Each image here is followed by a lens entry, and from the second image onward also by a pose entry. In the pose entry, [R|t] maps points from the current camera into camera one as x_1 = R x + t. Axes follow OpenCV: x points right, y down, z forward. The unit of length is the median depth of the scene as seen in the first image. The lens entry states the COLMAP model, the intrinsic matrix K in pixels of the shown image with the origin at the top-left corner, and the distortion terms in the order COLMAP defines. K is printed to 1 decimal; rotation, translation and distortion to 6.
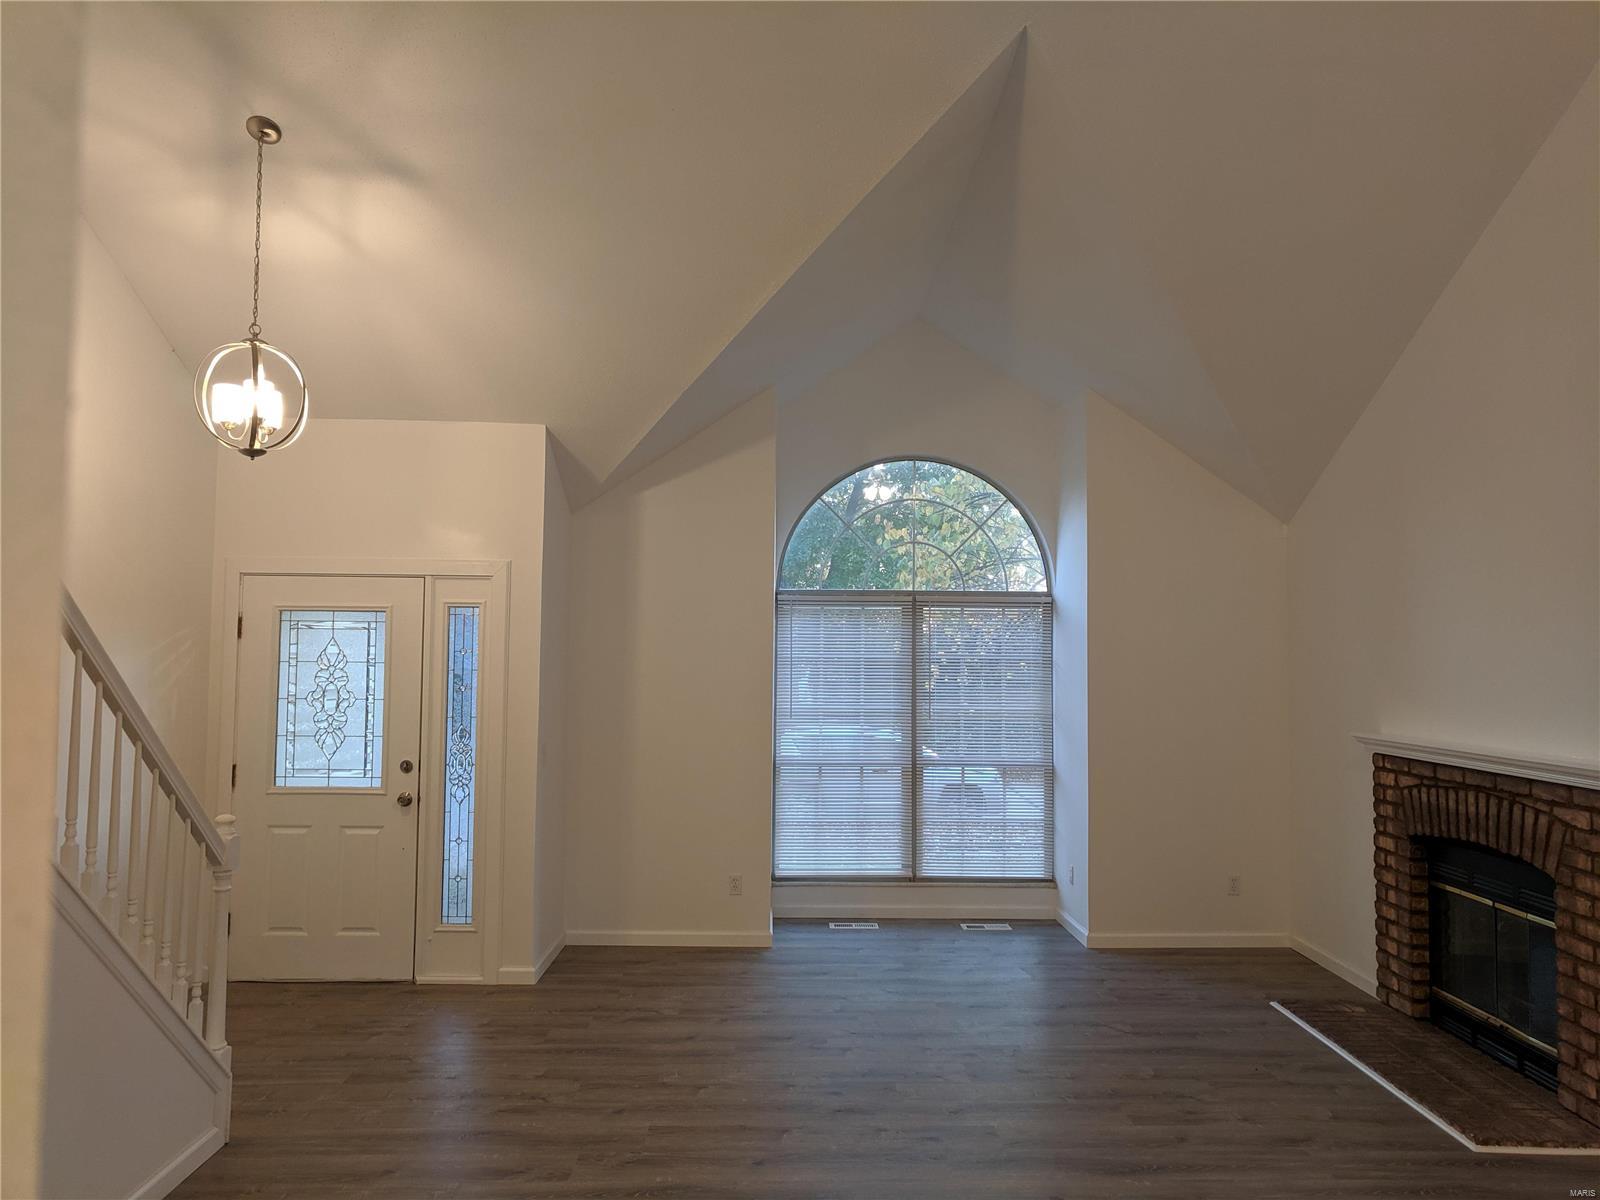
lens RADIAL K [[1203.1, 0, 807.3], [0, 1203.1, 588.8], [0, 0, 1]] dist [0.003174, 0.014972]
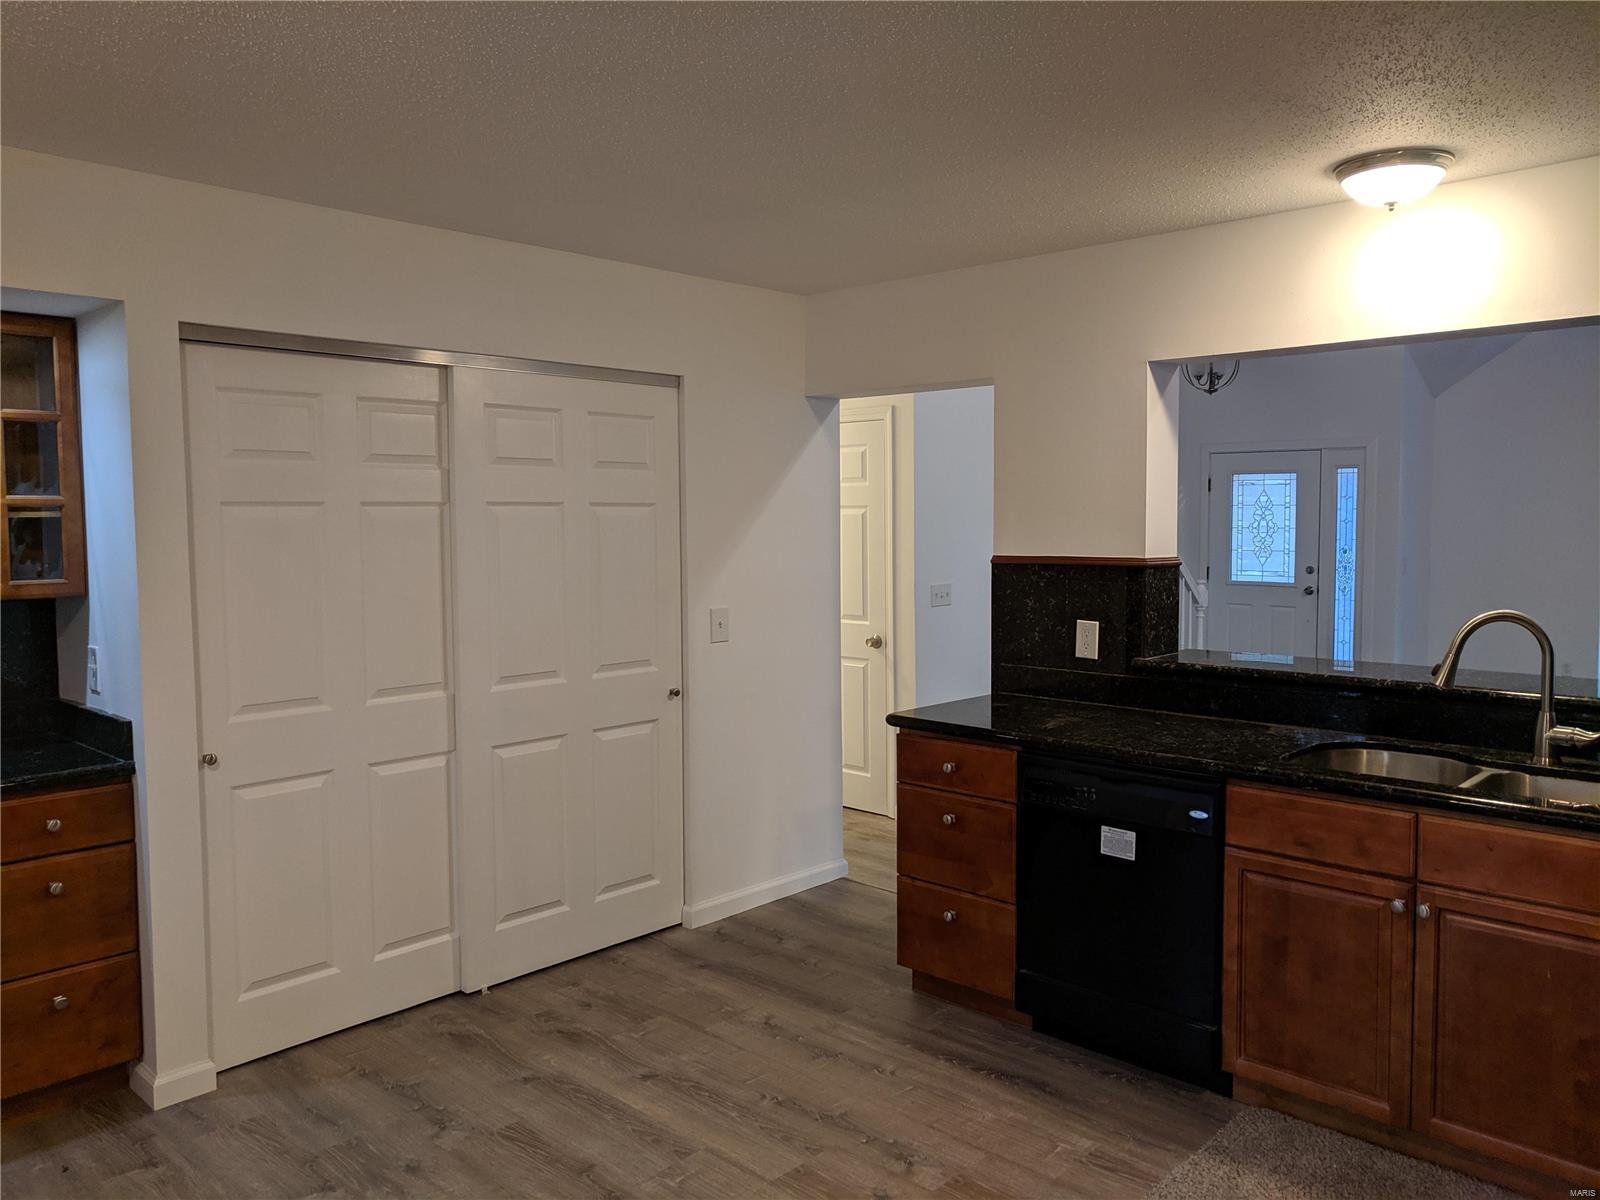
lens RADIAL K [[1203.1, 0, 814.0], [0, 1203.1, 587.1], [0, 0, 1]] dist [0.003174, 0.014972]
pose [[0.719338, 0.032006, -0.693922, 0.317035], [0.048342, 0.994210, 0.095969, -0.015139], [0.692976, -0.102580, 0.713626, -0.623344]]
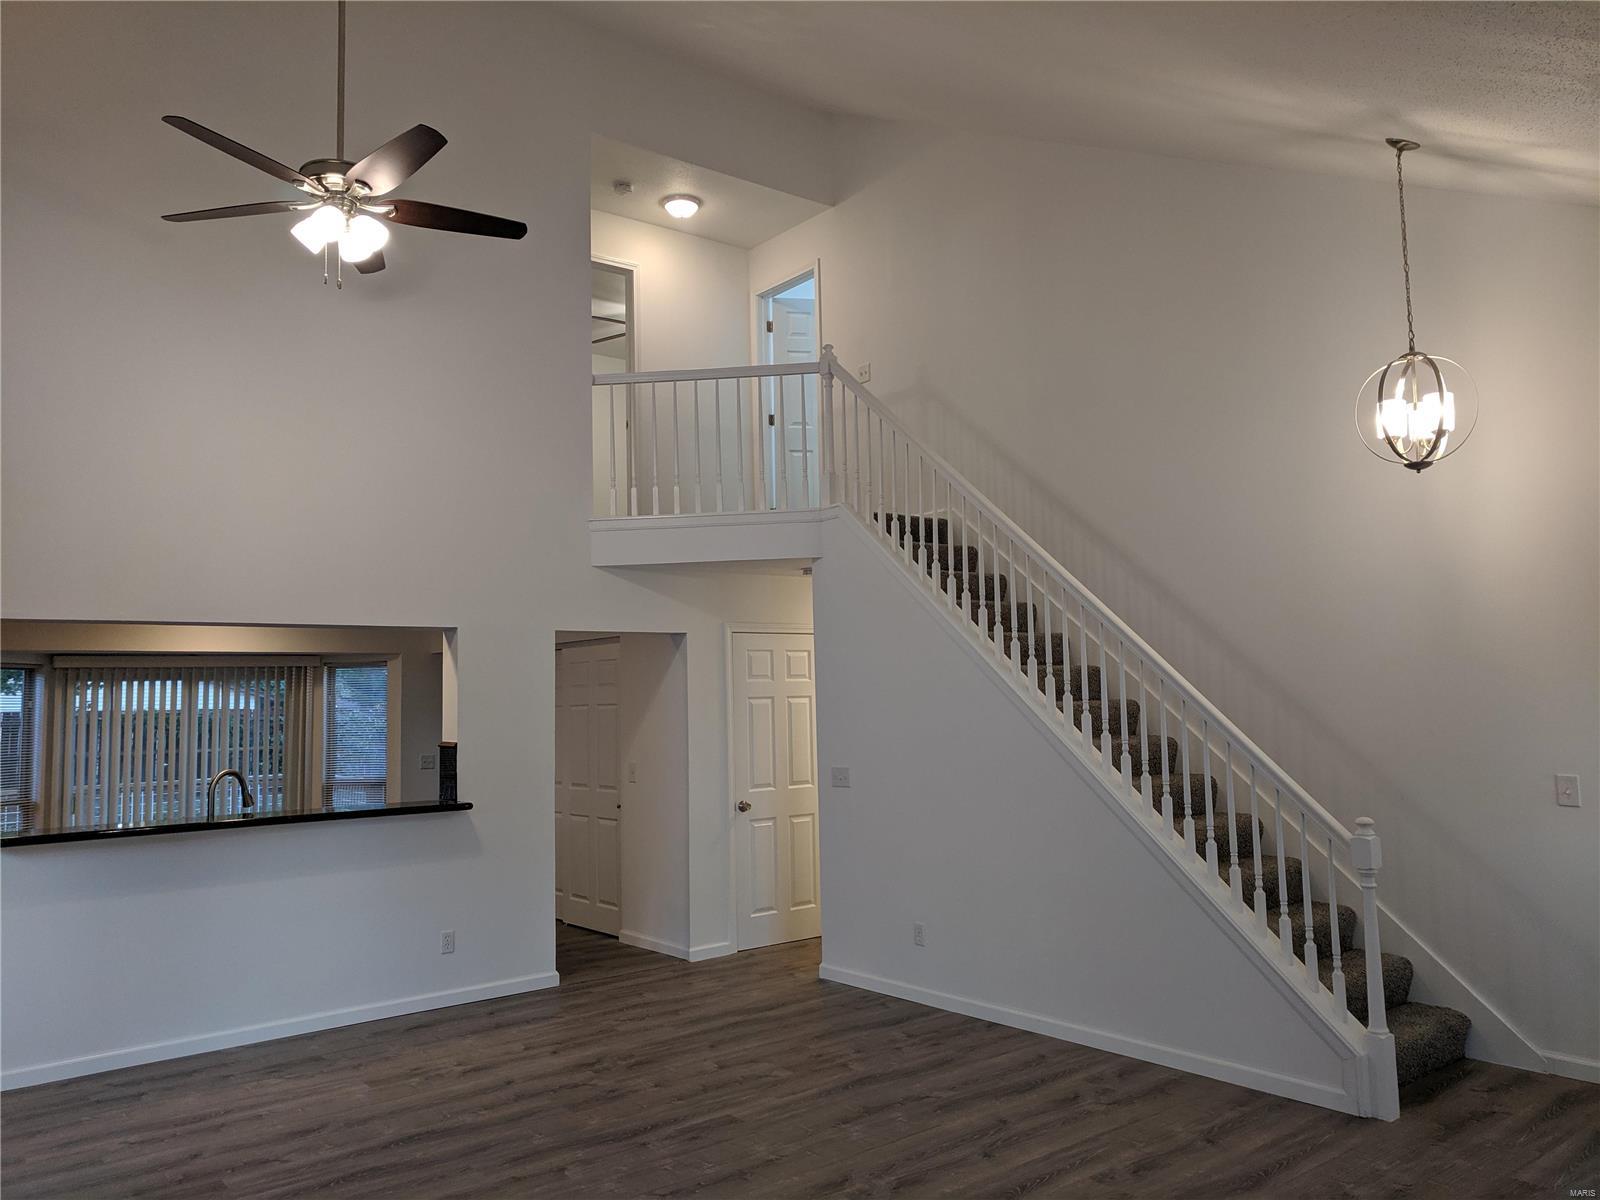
lens RADIAL K [[1203.1, 0, 817.2], [0, 1203.1, 592.0], [0, 0, 1]] dist [0.003174, 0.014972]
pose [[-0.788326, -0.042731, -0.613771, 0.423545], [0.053501, 0.989045, -0.137574, 0.079436], [0.612927, -0.141291, -0.777405, 1.140682]]
